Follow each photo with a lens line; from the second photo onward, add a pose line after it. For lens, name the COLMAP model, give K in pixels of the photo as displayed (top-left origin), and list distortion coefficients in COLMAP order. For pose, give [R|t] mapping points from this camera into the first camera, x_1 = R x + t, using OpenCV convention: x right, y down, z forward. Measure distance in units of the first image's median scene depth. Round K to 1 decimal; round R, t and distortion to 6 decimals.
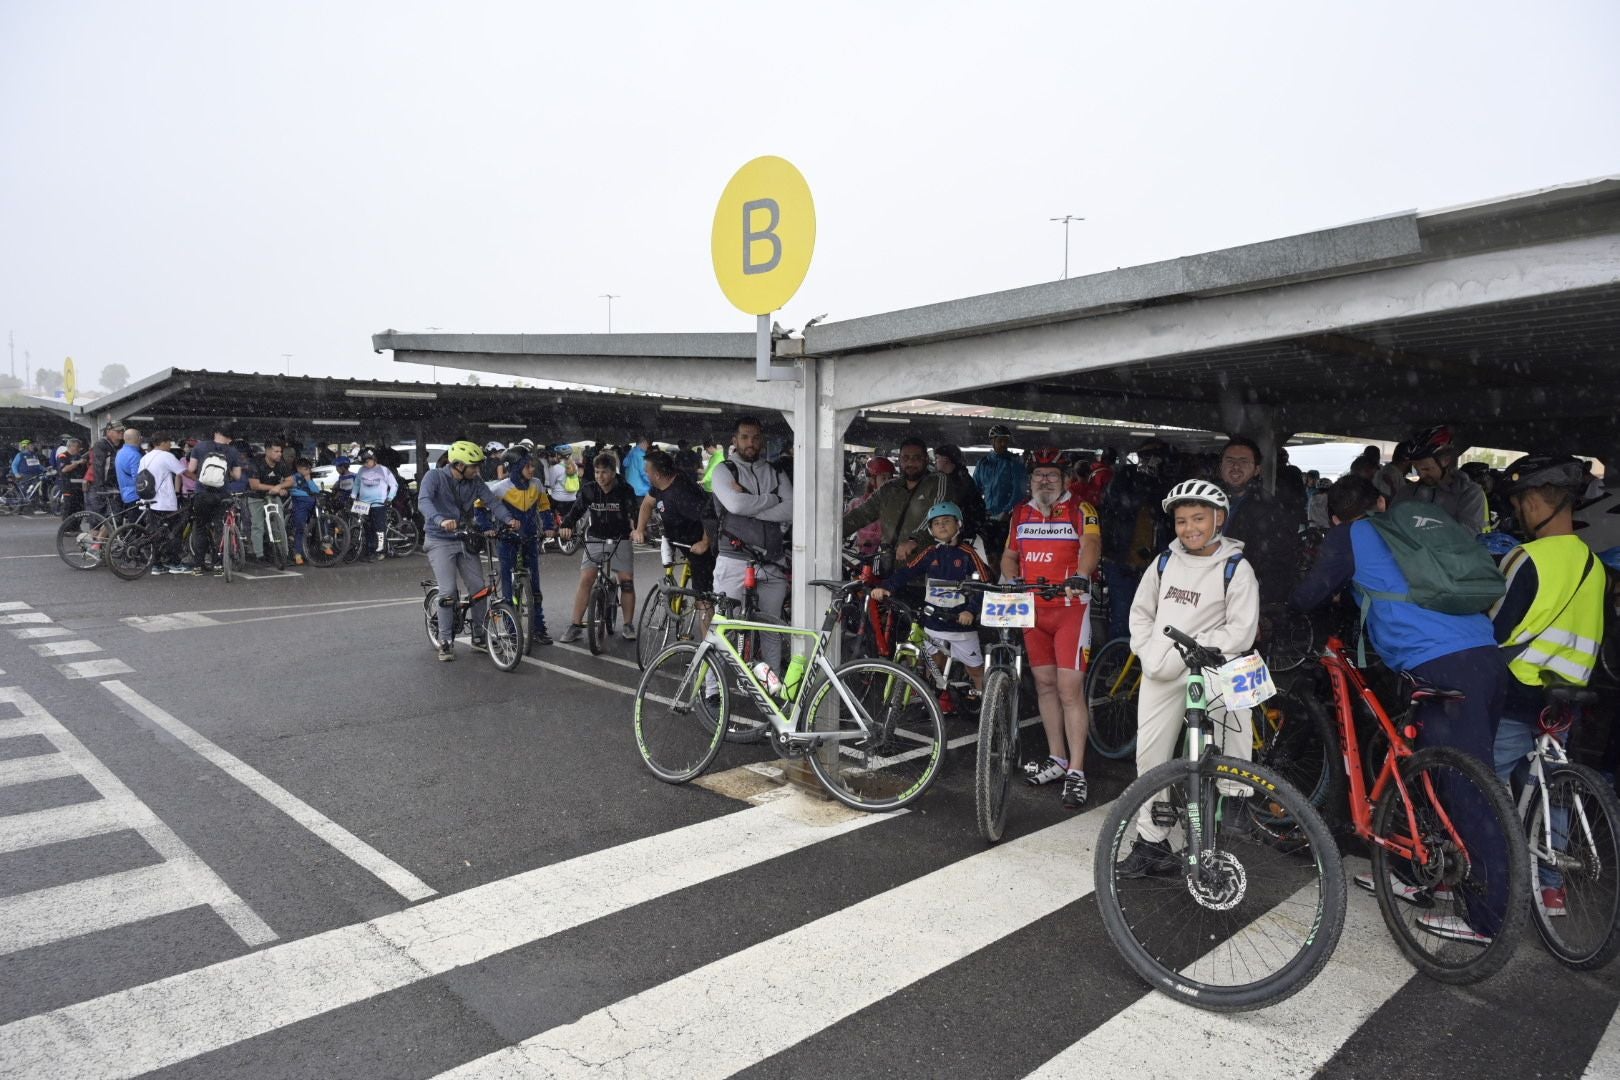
lens RADIAL K [[1086.9, 0, 817.7], [0, 1086.9, 539.2], [0, 0, 1]] dist [-0.000152, -0.007499]
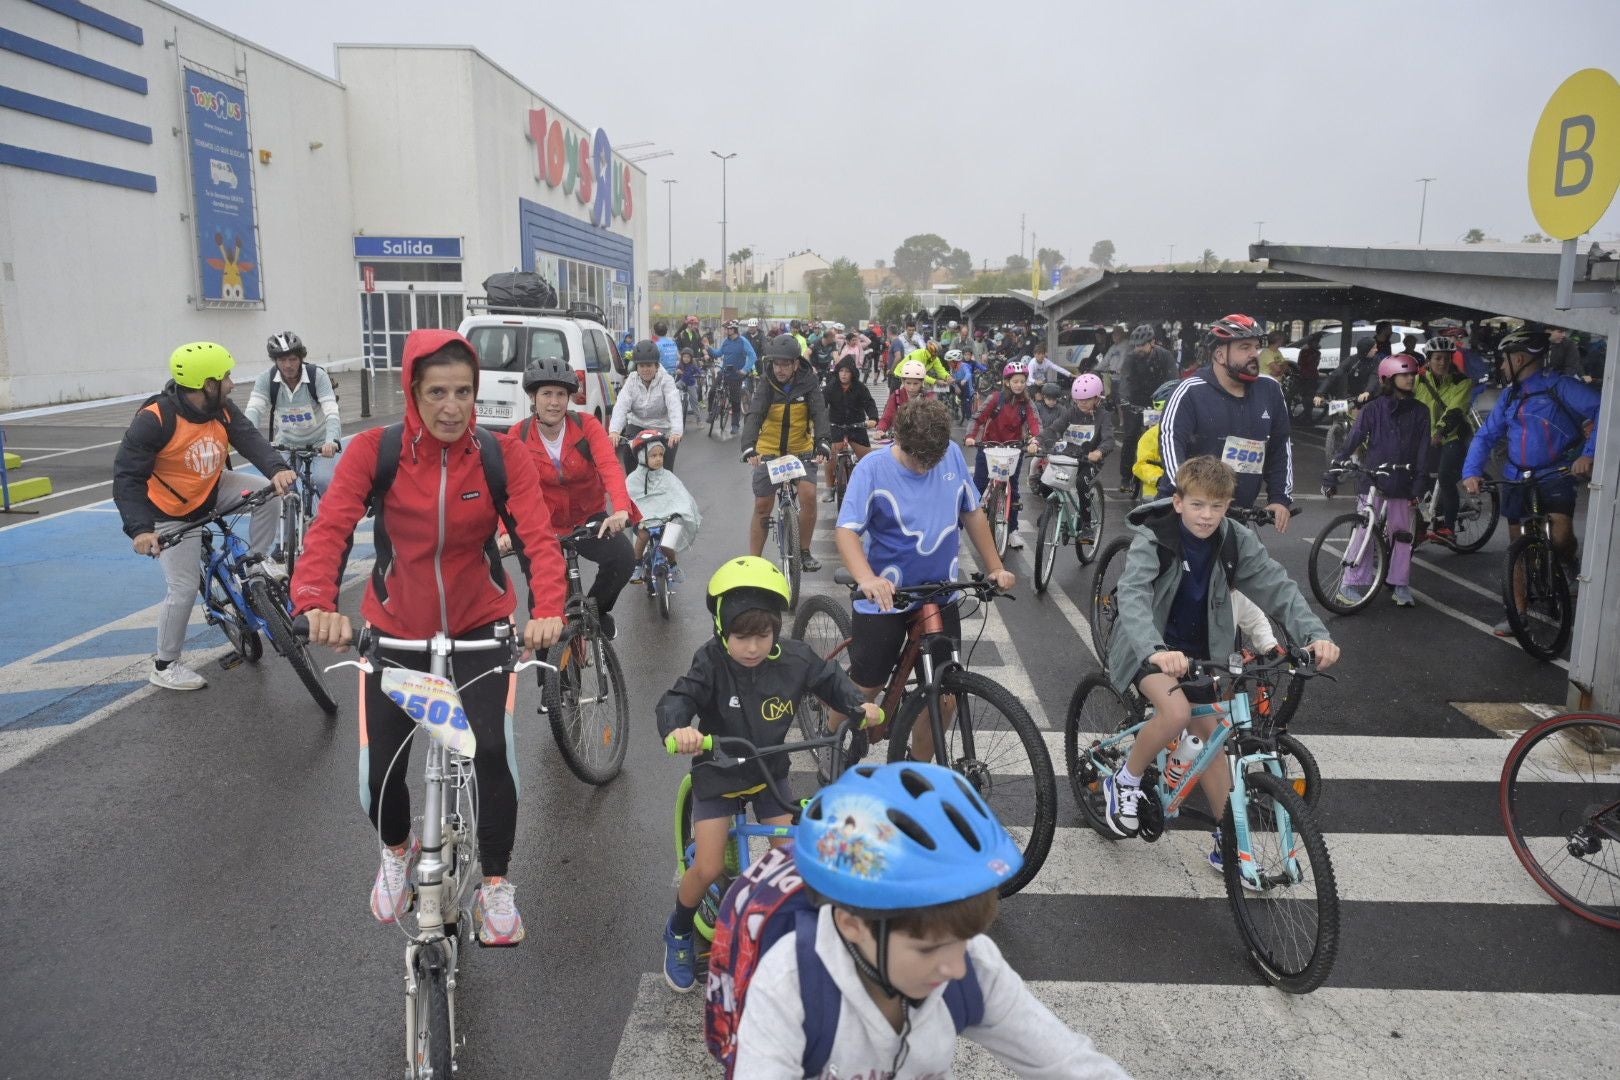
lens RADIAL K [[1183.2, 0, 814.7], [0, 1183.2, 542.3], [0, 0, 1]] dist [0.009582, -0.012435]
pose [[0.693481, 0.125882, -0.709392, 0.238225], [-0.052477, 0.990828, 0.124523, -0.034206], [0.718561, -0.049127, 0.693727, -0.191556]]
